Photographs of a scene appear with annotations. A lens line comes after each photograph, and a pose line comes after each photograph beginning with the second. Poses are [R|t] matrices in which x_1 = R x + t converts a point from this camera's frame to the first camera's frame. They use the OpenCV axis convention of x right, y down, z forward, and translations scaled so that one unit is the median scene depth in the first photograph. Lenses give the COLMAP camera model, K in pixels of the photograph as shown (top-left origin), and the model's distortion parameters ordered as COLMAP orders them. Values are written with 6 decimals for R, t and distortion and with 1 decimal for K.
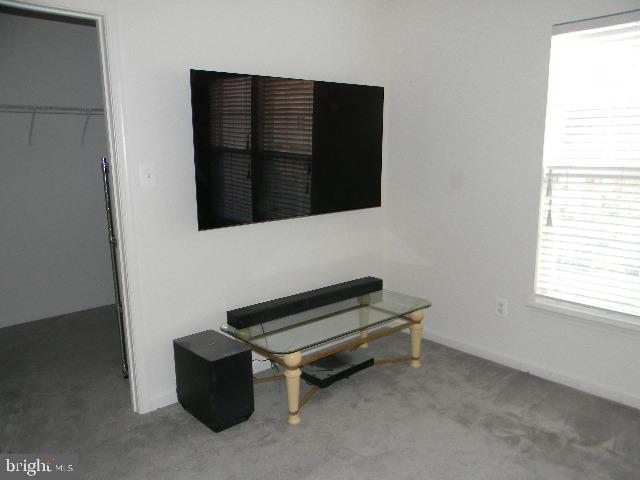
lens RADIAL K [[515.7, 0, 323.1], [0, 515.7, 243.1], [0, 0, 1]] dist [0.002011, -0.000094]
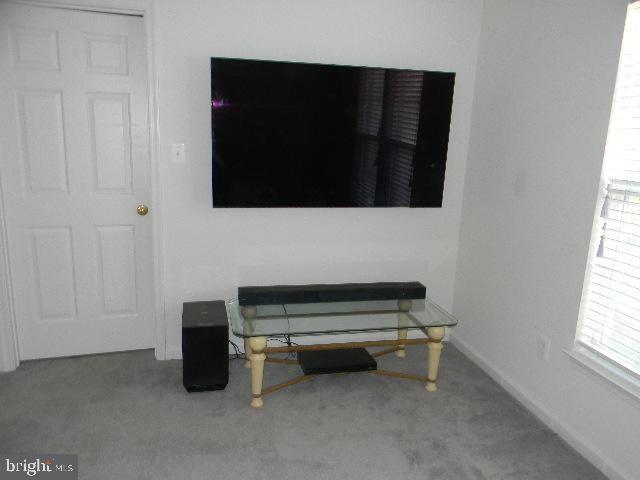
lens RADIAL K [[515.7, 0, 323.1], [0, 515.7, 243.1], [0, 0, 1]] dist [0.002011, -0.000094]
pose [[0.879836, 0.149630, -0.451110, 0.408965], [-0.136830, 0.988710, 0.061078, -0.042497], [0.455156, 0.007986, 0.890376, 0.129153]]
